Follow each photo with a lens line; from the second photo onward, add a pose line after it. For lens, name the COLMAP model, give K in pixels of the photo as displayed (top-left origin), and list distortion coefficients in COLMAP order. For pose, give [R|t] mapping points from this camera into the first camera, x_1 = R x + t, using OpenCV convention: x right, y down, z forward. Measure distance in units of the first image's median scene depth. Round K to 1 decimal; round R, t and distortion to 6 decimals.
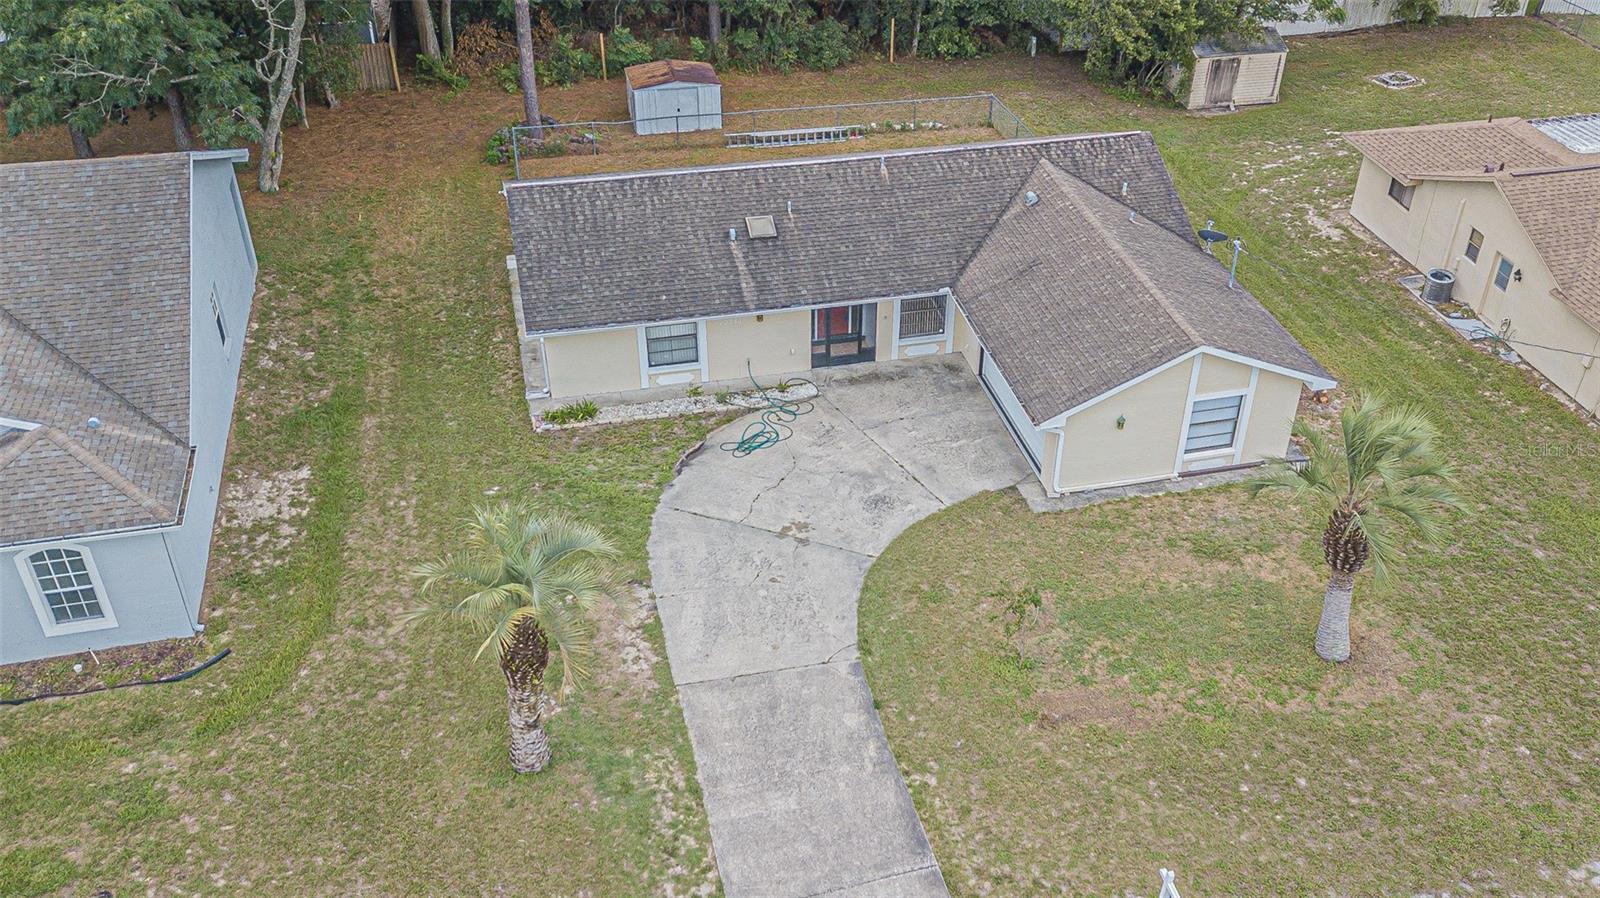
lens RADIAL K [[1416.7, 0, 883.9], [0, 1416.7, 479.2], [0, 0, 1]] dist [0.038881, -0.022124]
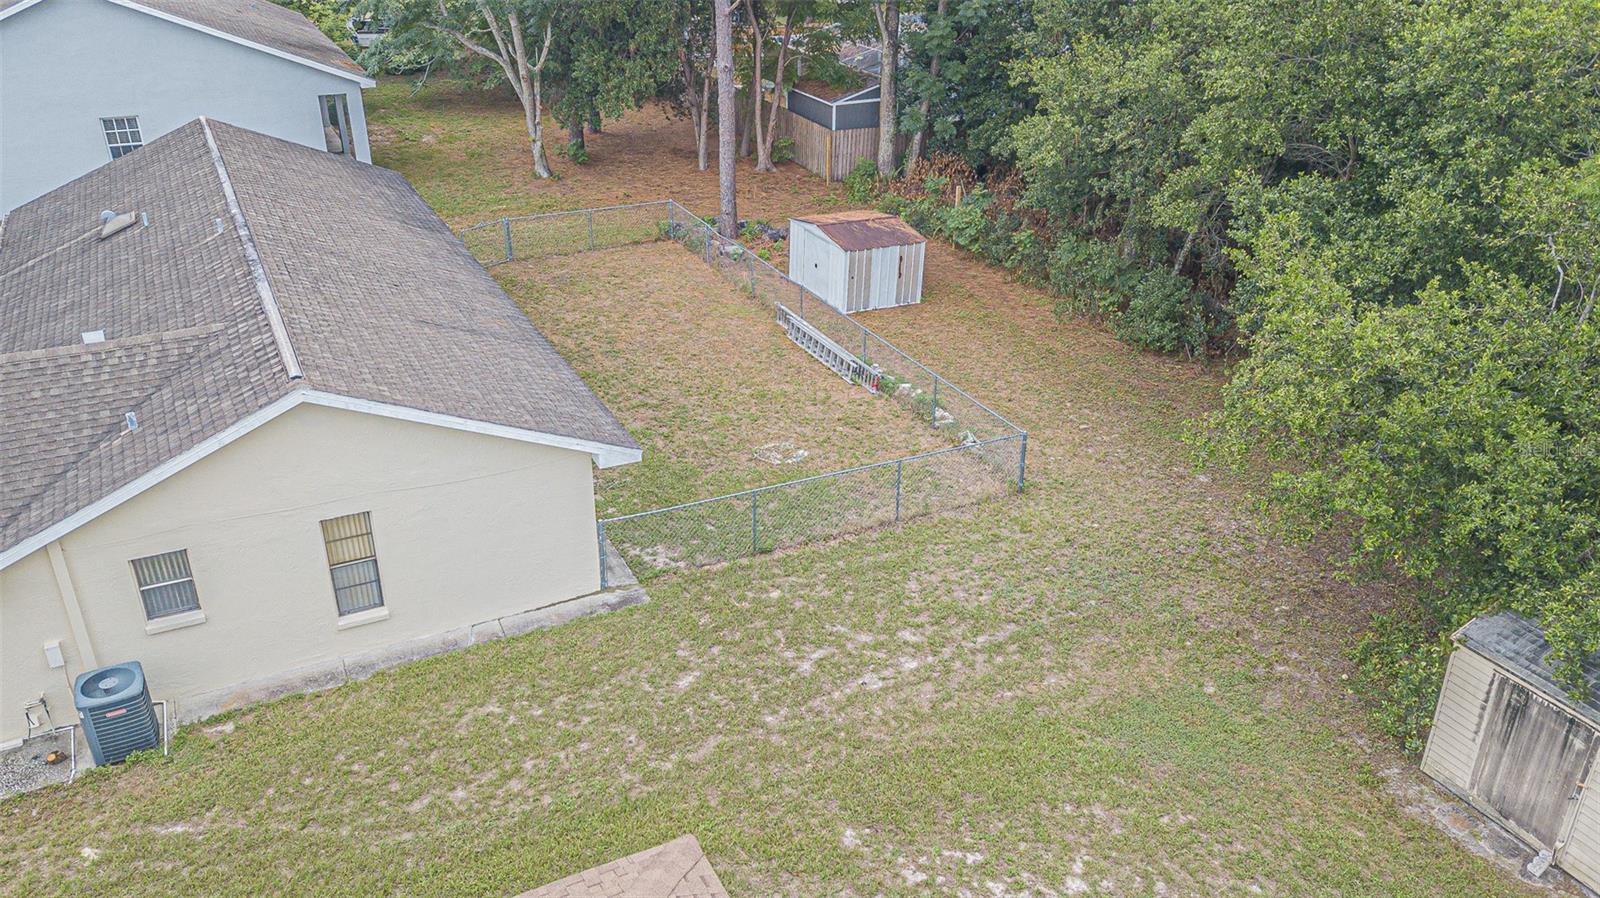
lens RADIAL K [[1218.5, 0, 806.5], [0, 1218.5, 453.2], [0, 0, 1]] dist [0.034833, -0.008919]
pose [[0.199048, 0.411544, -0.889388, 0.608689], [-0.580832, 0.780509, 0.231170, -0.443345], [0.789312, 0.470571, 0.394397, 1.085848]]
